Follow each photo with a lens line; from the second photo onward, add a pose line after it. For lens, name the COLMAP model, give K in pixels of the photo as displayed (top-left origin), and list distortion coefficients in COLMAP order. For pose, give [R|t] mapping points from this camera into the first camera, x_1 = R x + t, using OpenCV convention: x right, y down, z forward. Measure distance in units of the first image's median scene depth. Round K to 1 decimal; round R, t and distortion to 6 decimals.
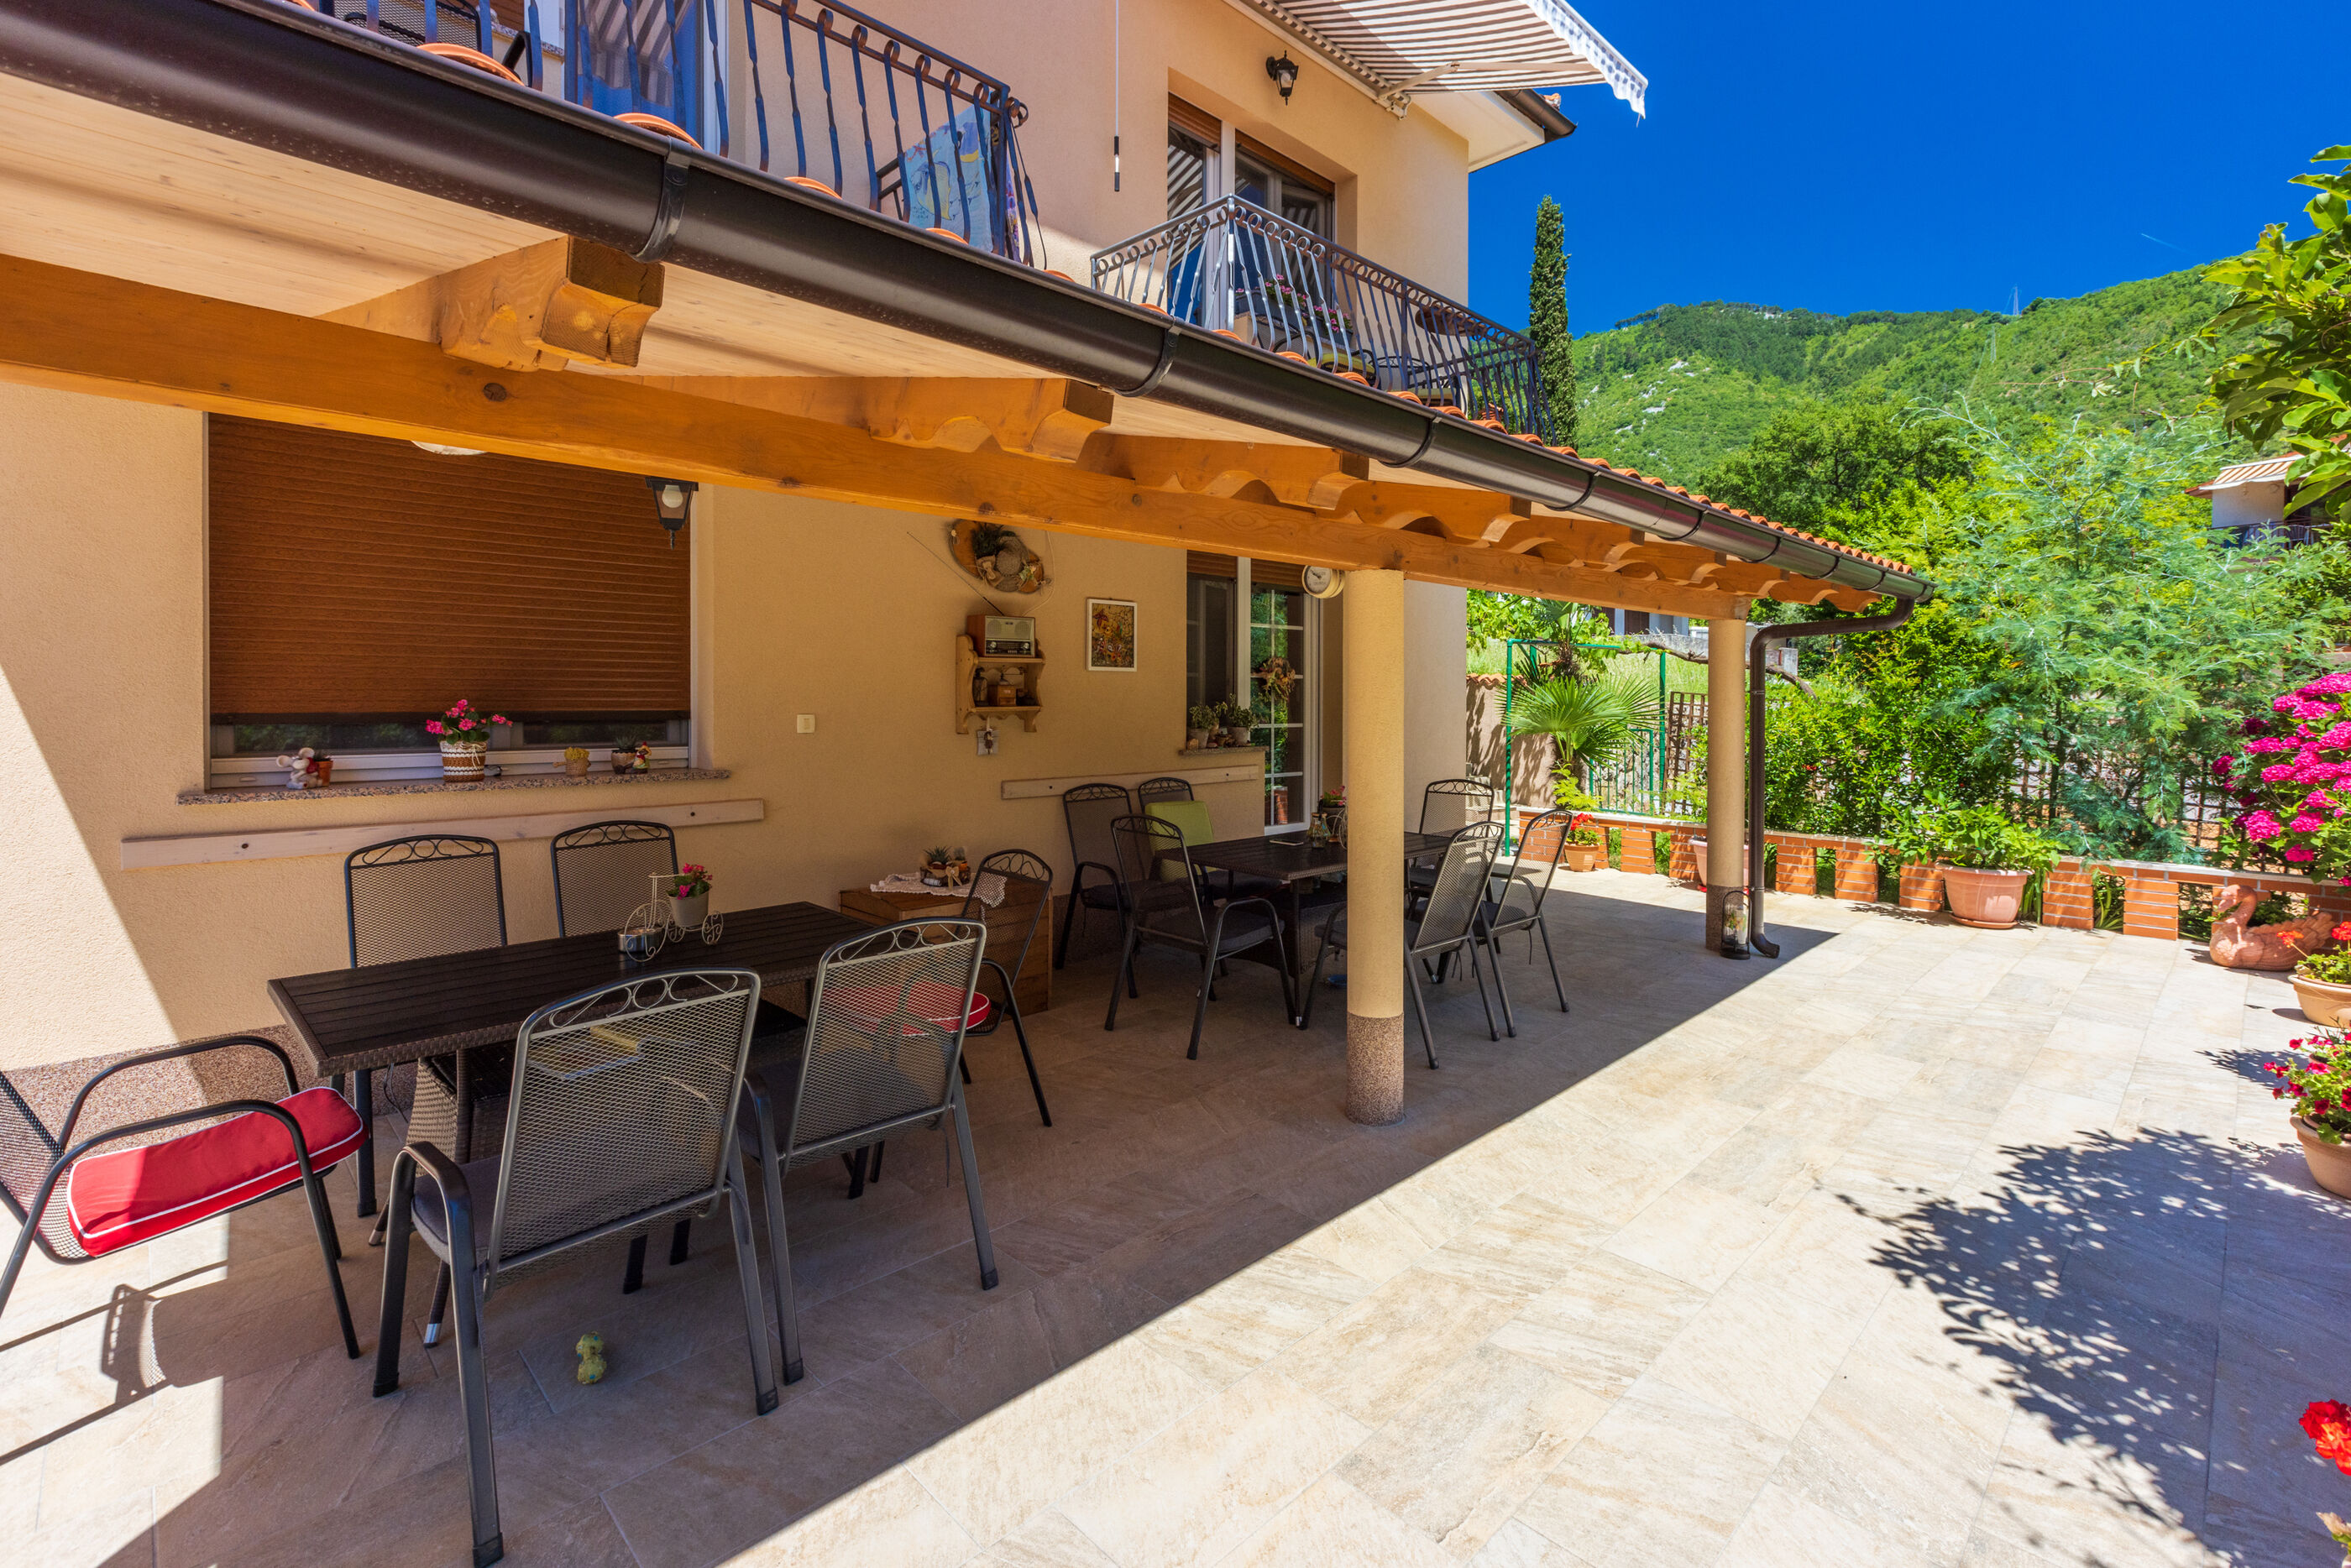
lens RADIAL K [[1062.6, 0, 1173.8], [0, 1062.6, 705.9], [0, 0, 1]] dist [0.003807, -0.002345]
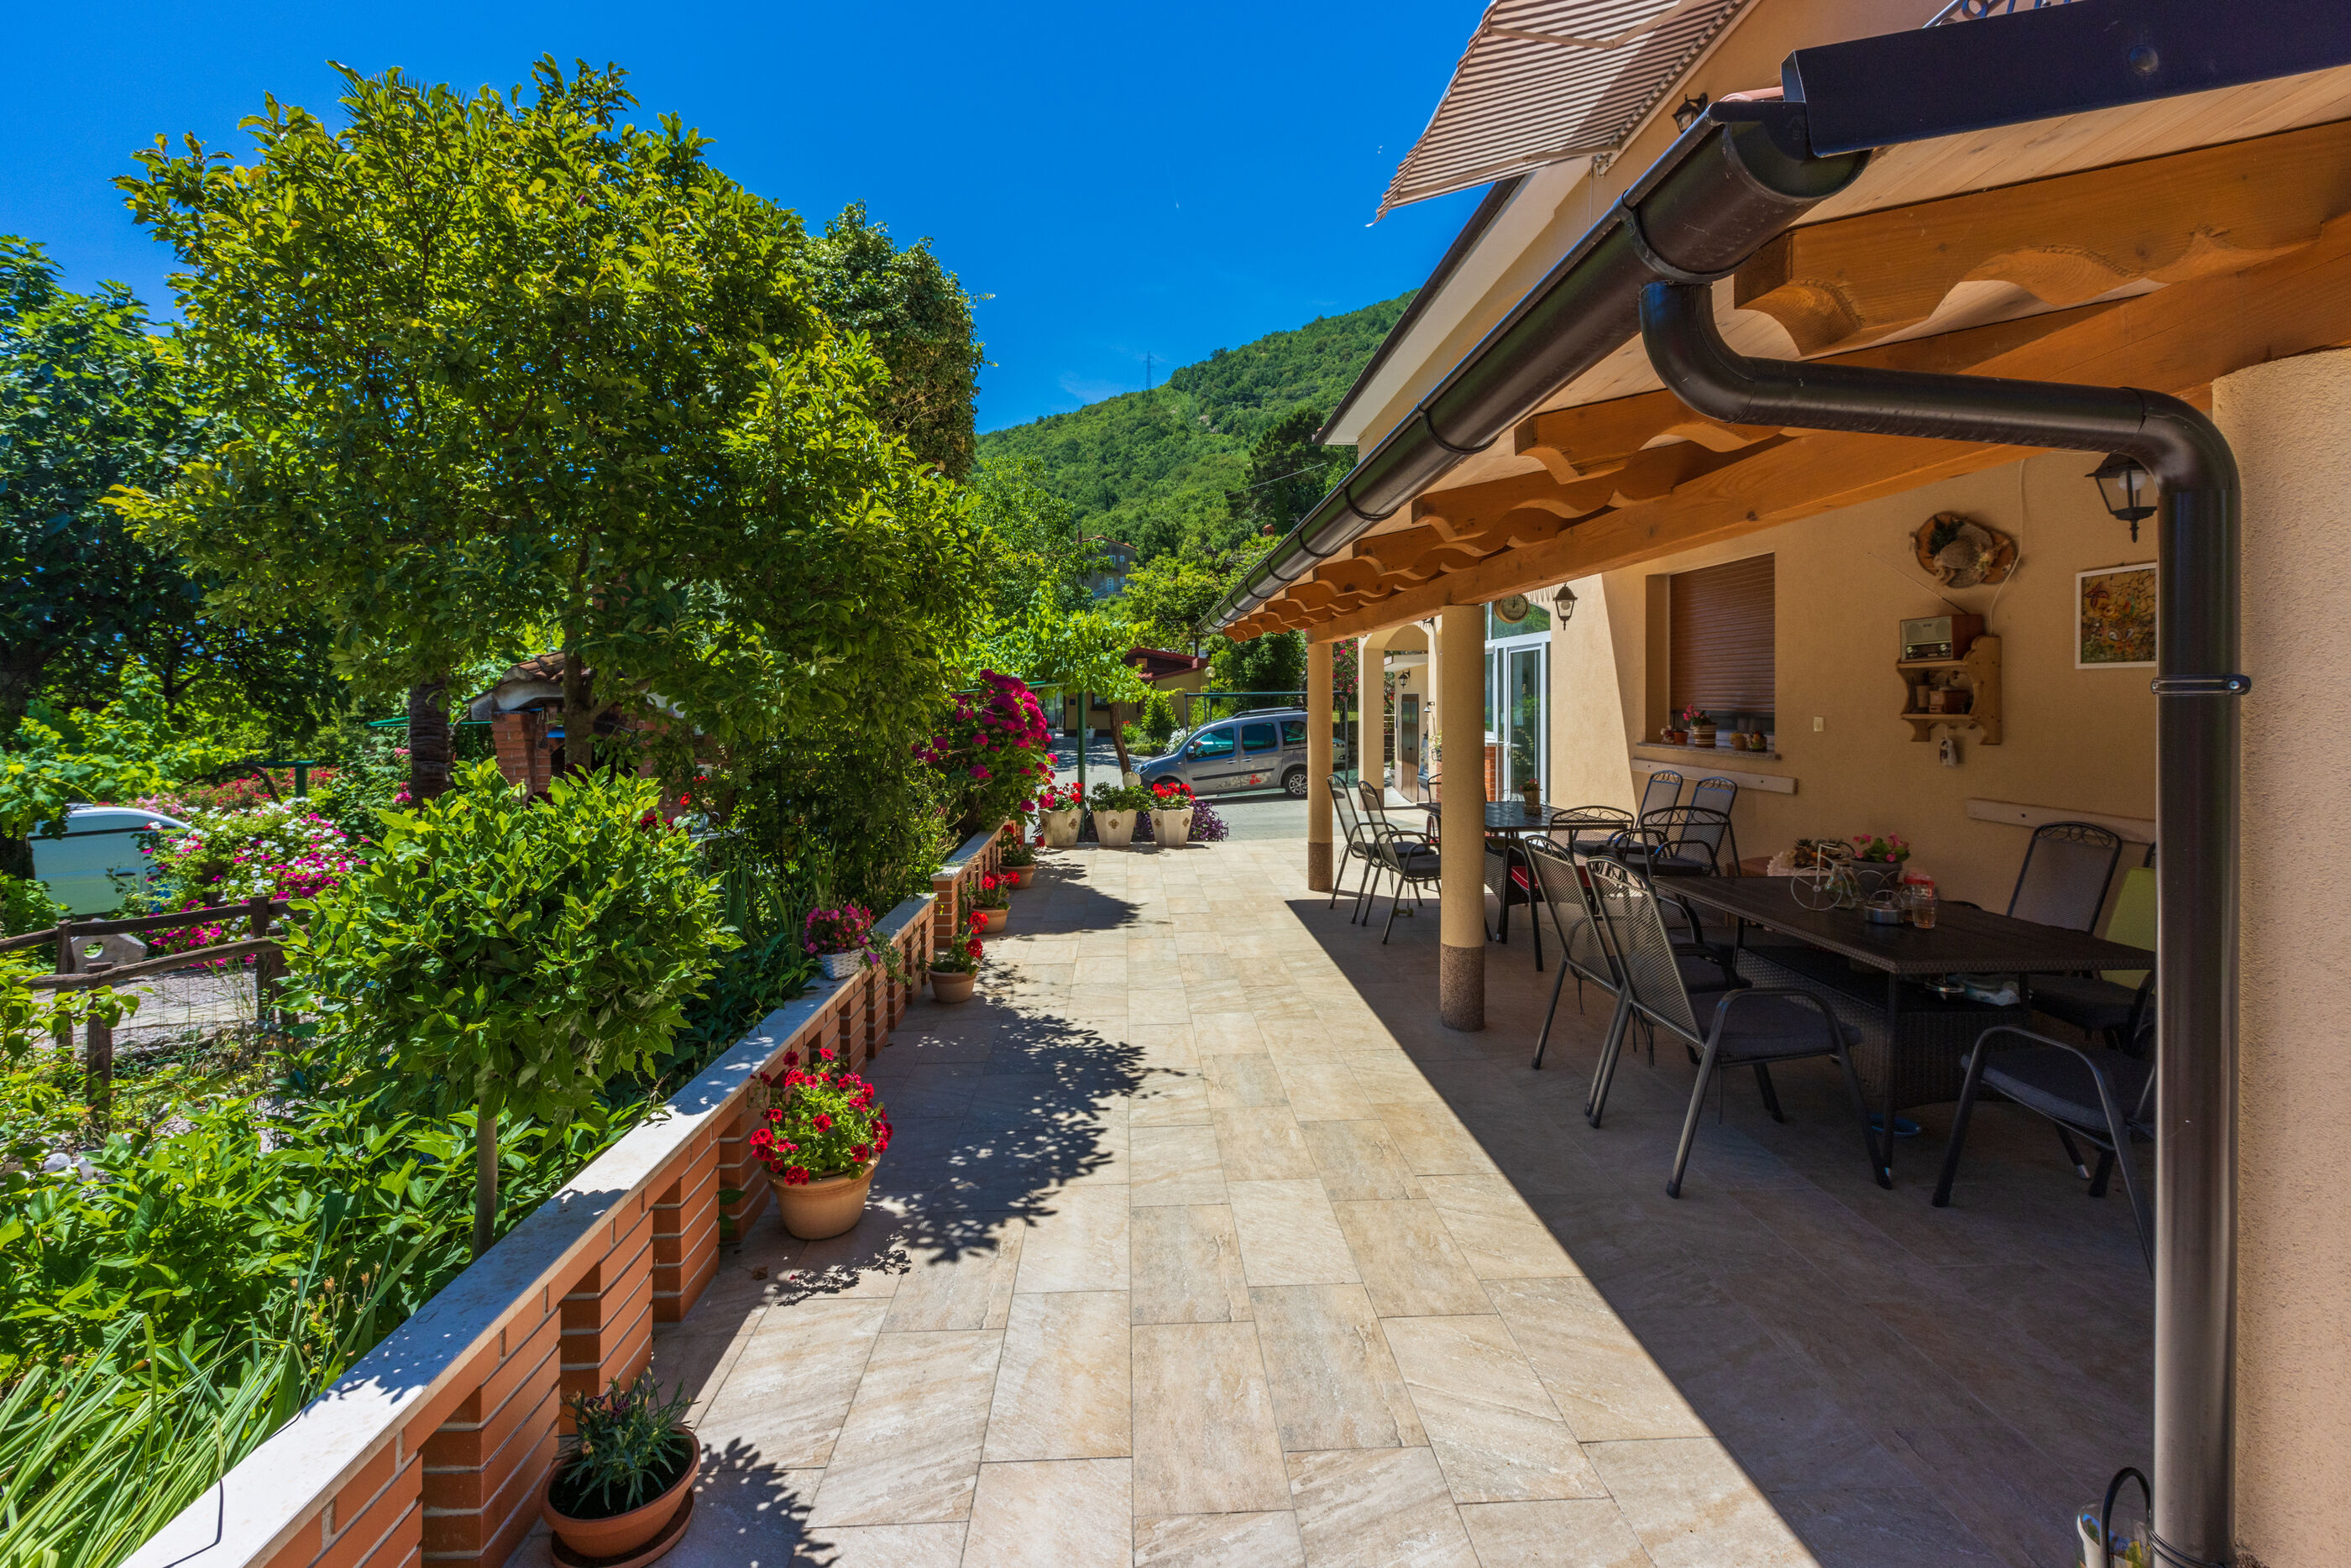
lens RADIAL K [[1062.6, 0, 1165.8], [0, 1062.6, 717.2], [0, 0, 1]] dist [0.003807, -0.002345]
pose [[-0.670634, 0.008886, -0.741735, 1.818236], [-0.011044, 0.999698, 0.021962, -0.018198], [0.741706, 0.022920, -0.670333, 2.087858]]
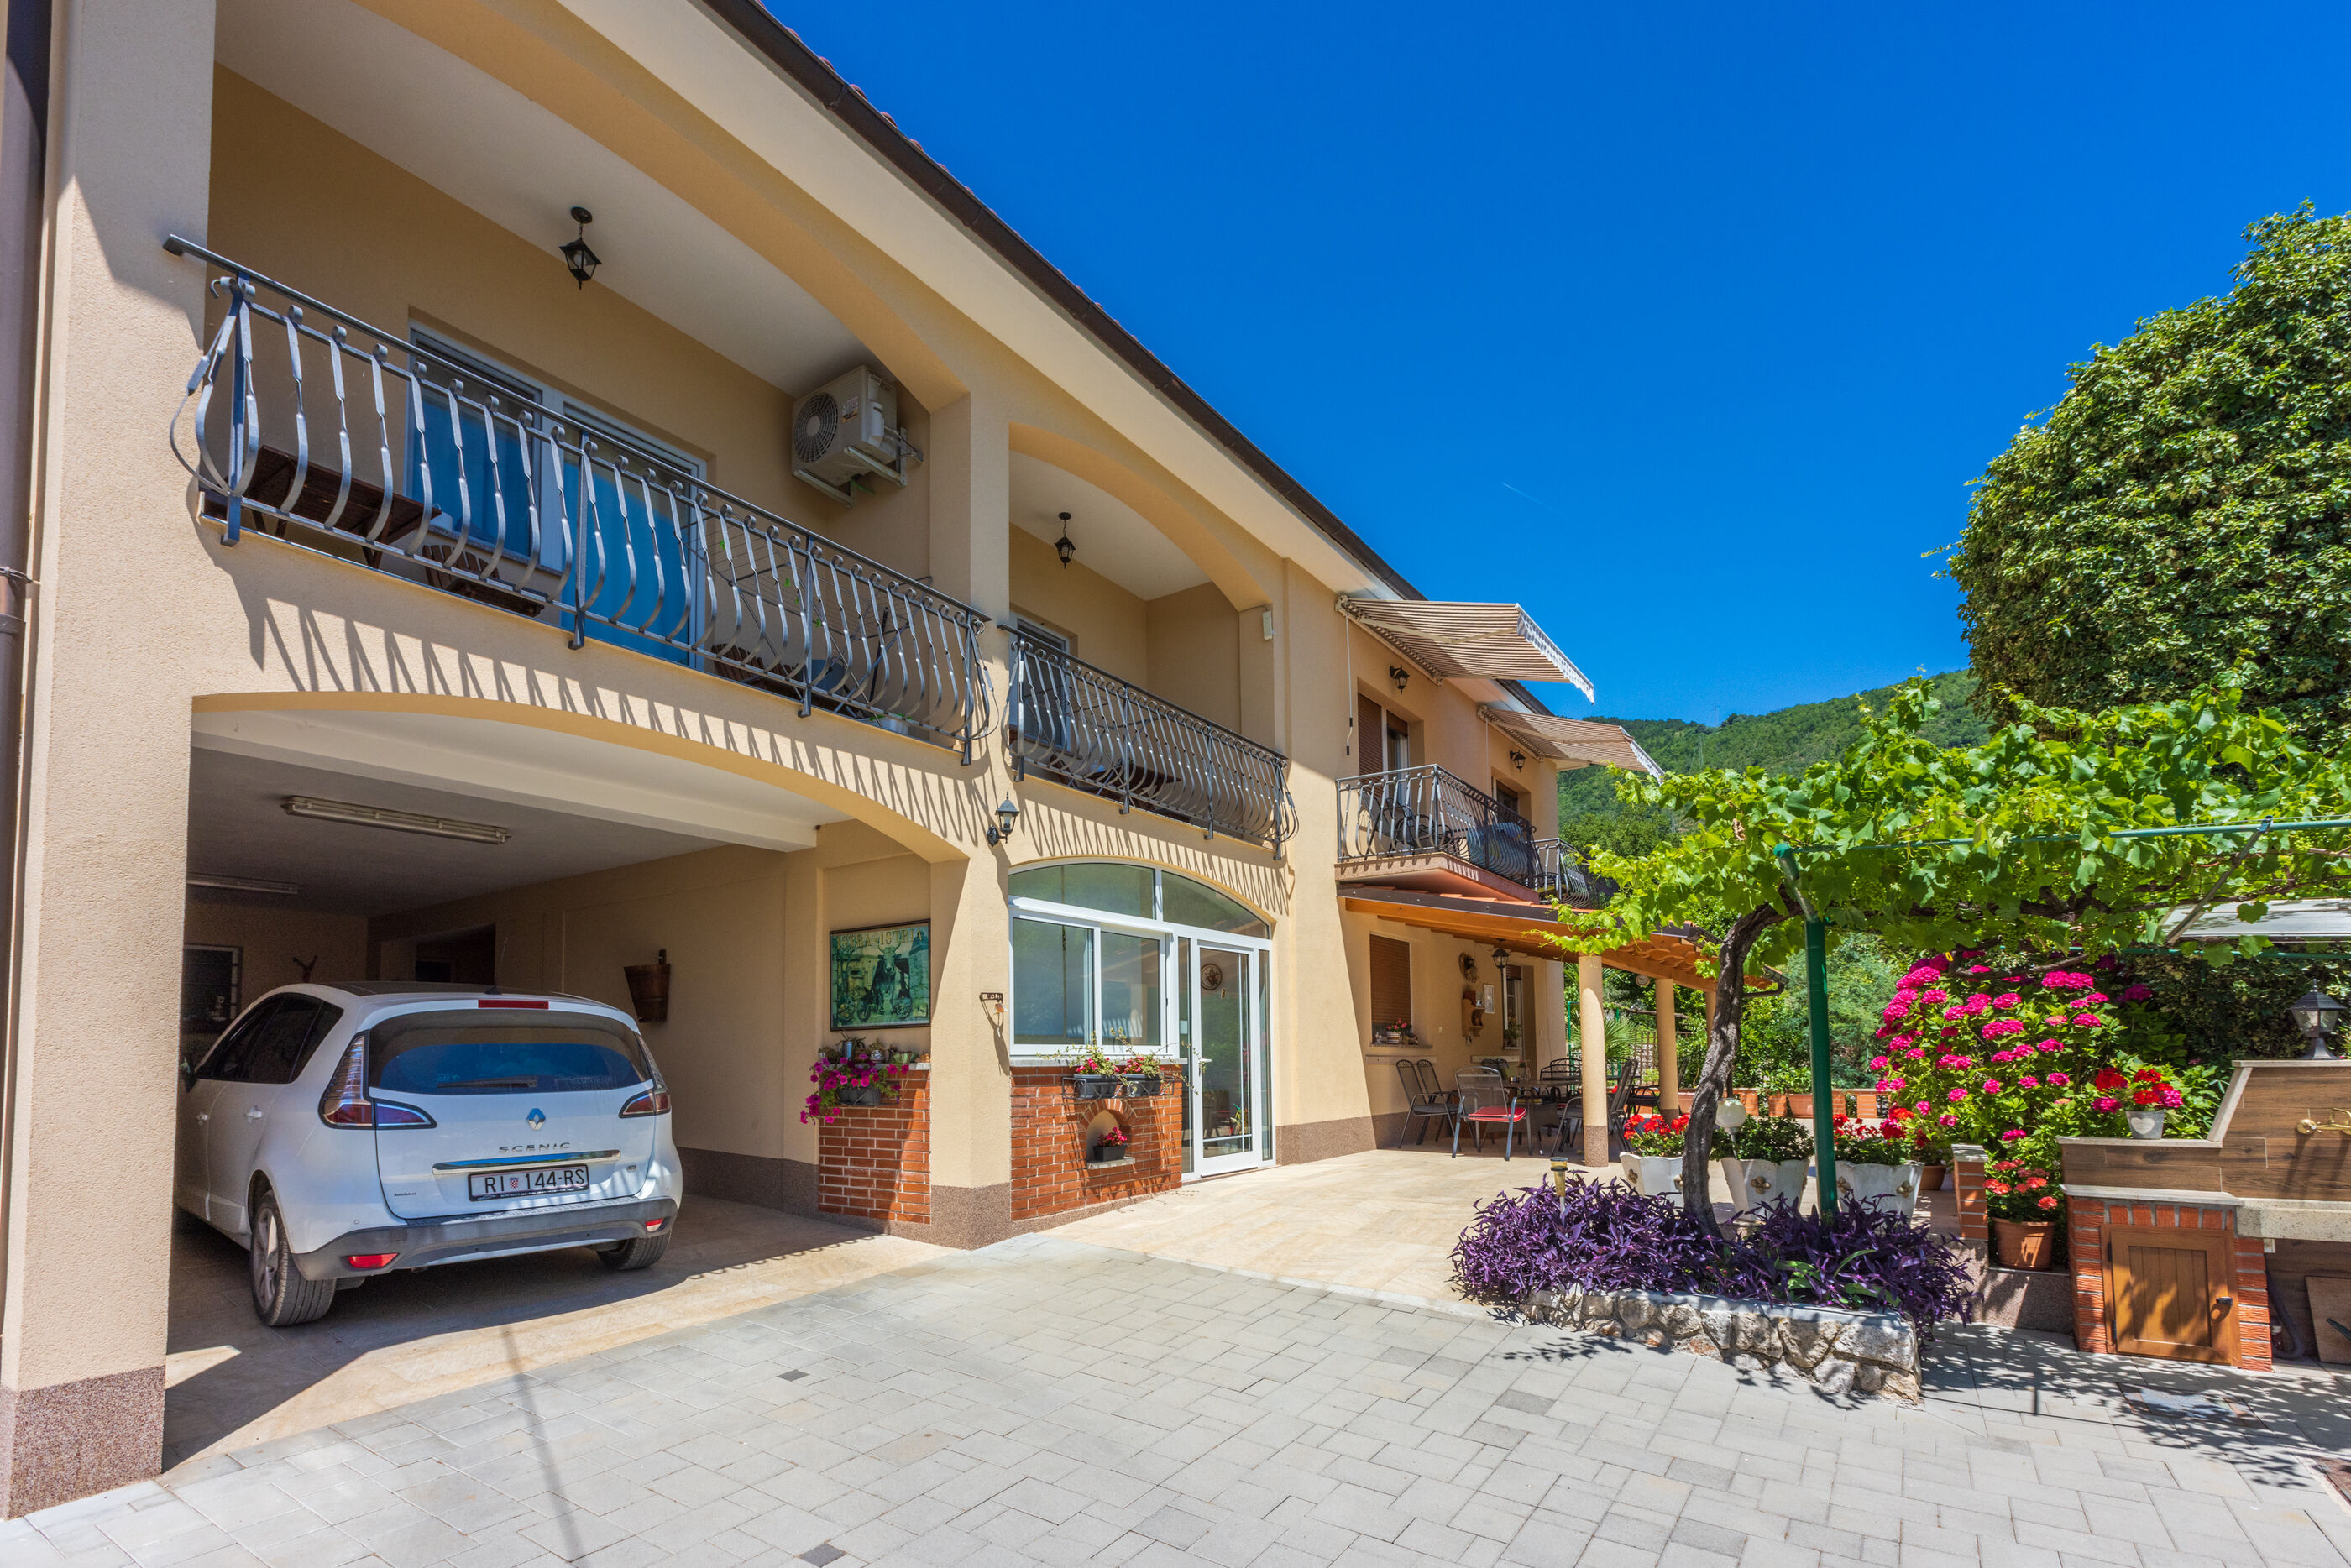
lens RADIAL K [[1062.6, 0, 1175.0], [0, 1062.6, 994.0], [0, 0, 1]] dist [0.003807, -0.002345]
pose [[0.982962, -0.005616, 0.183723, -0.347303], [0.019865, 0.996925, -0.075806, 0.026519], [-0.182732, 0.078164, 0.980051, -0.358470]]
